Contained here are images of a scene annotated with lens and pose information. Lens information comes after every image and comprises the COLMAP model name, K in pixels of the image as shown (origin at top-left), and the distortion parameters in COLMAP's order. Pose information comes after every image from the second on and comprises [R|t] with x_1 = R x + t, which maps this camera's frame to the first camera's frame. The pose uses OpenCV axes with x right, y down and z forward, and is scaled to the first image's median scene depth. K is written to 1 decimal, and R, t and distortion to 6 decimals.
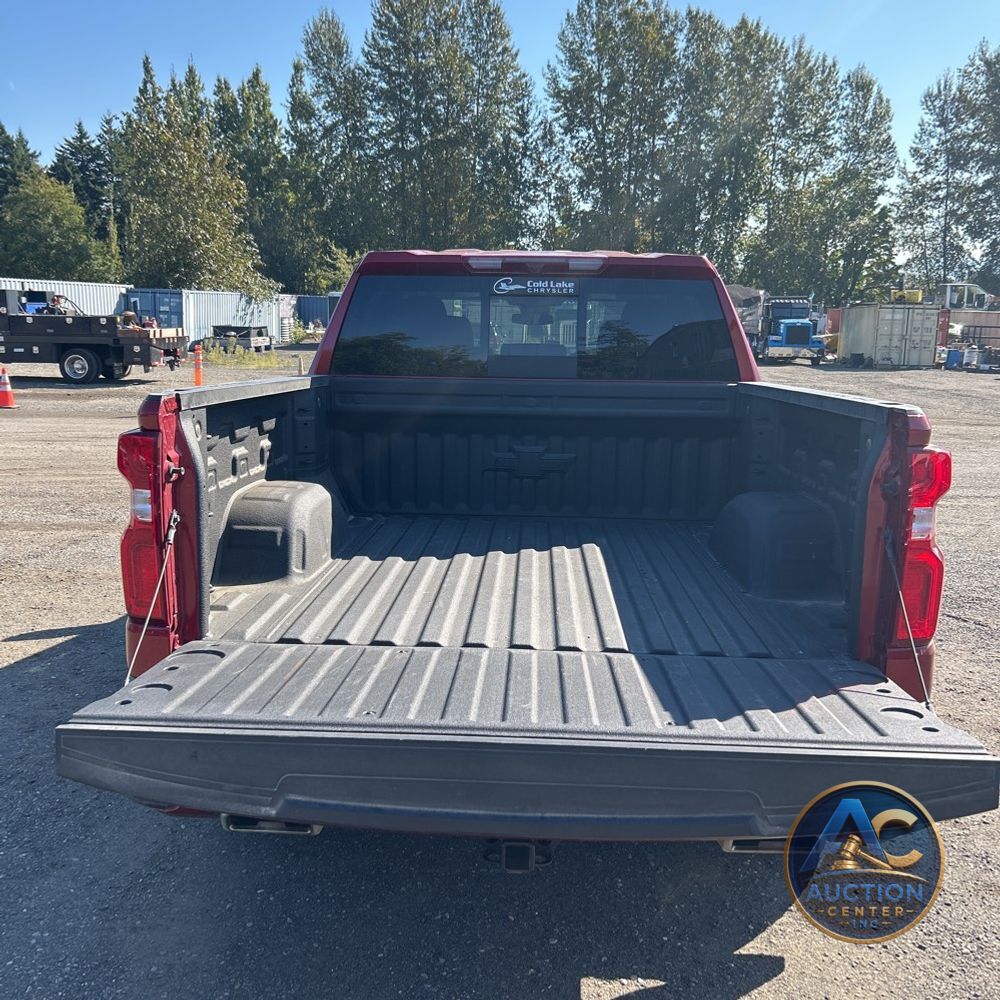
lens RADIAL K [[1020.2, 0, 480.0], [0, 1020.2, 502.0], [0, 0, 1]] dist [0.017802, -0.010100]
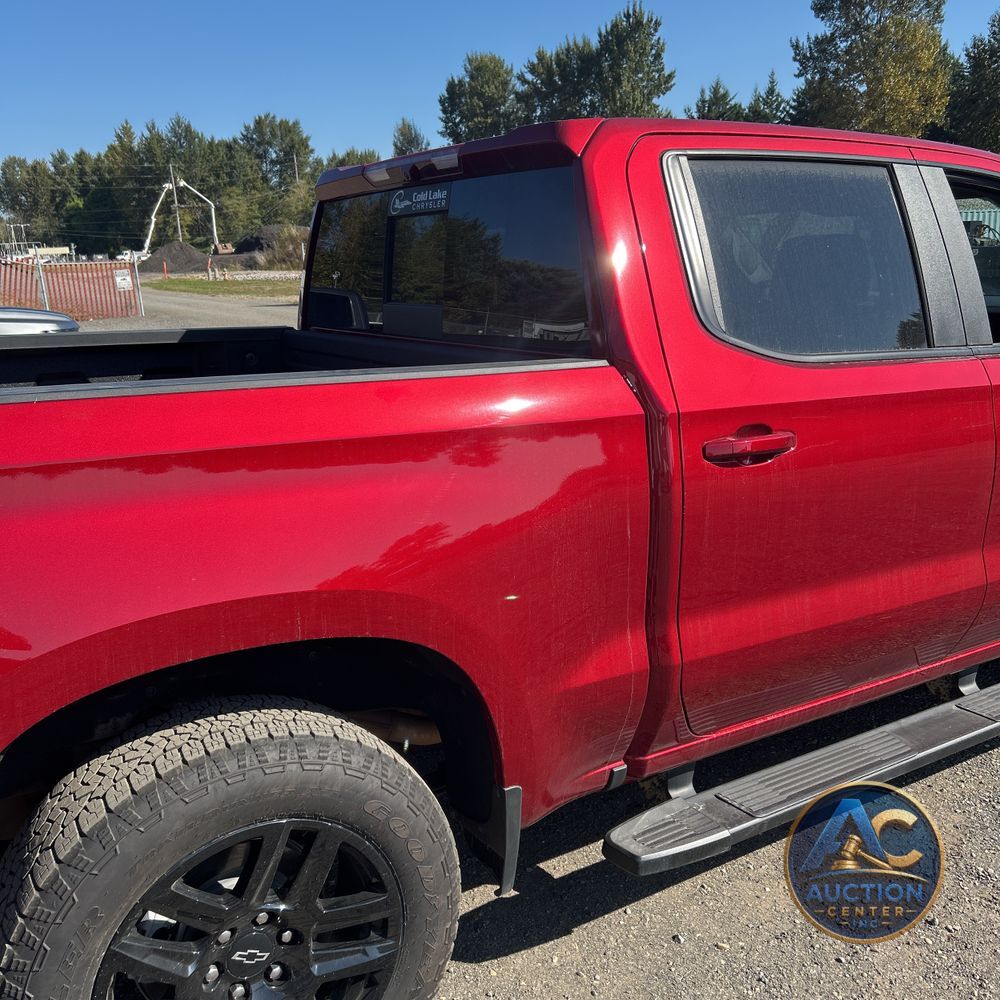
lens RADIAL K [[1014.9, 0, 500.0], [0, 1014.9, 500.0], [0, 0, 1]] dist [0.021446, -0.010555]
pose [[0.574397, 0.154261, -0.803910, 0.037654], [-0.102301, 0.987911, 0.116474, -0.005739], [0.812159, 0.015338, 0.583234, 0.037615]]
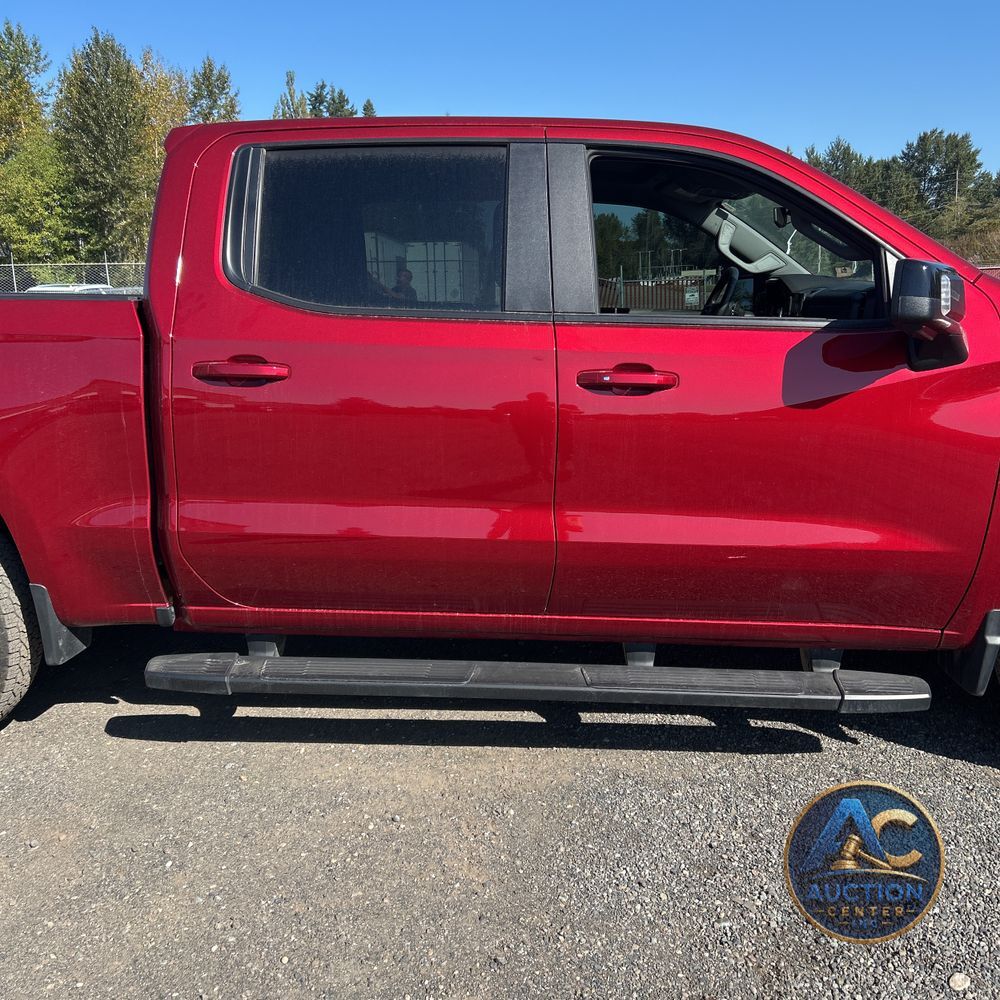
lens RADIAL K [[1014.9, 0, 500.0], [0, 1014.9, 500.0], [0, 0, 1]] dist [0.021446, -0.010555]
pose [[0.004449, 0.177564, -0.984099, 0.056557], [-0.156008, 0.972182, 0.174709, -0.008167], [0.987746, 0.152750, 0.032026, 0.071020]]
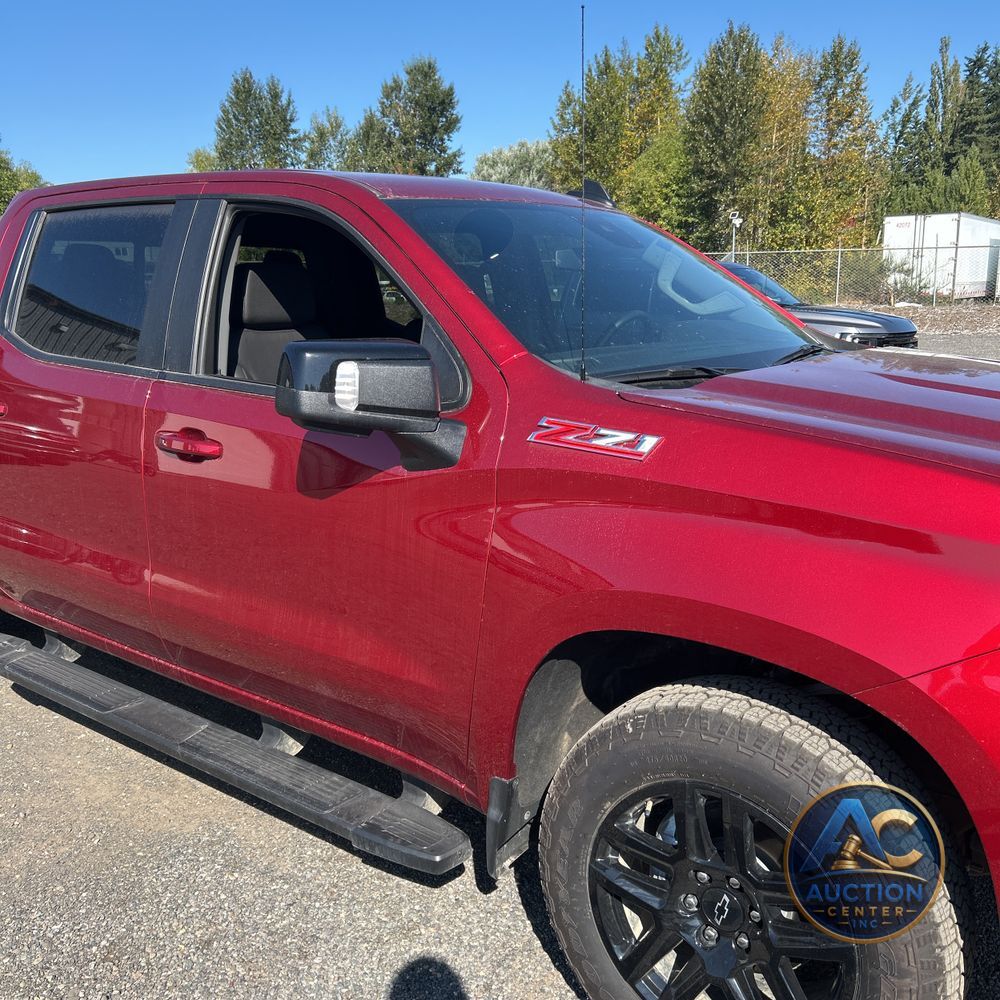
lens RADIAL K [[1013.3, 0, 489.6], [0, 1013.3, 510.7], [0, 0, 1]] dist [0.012069, -0.010702]
pose [[-0.559991, 0.163916, -0.812121, 0.042275], [-0.146259, 0.945279, 0.291644, -0.016953], [0.815486, 0.282099, -0.505374, 0.105254]]
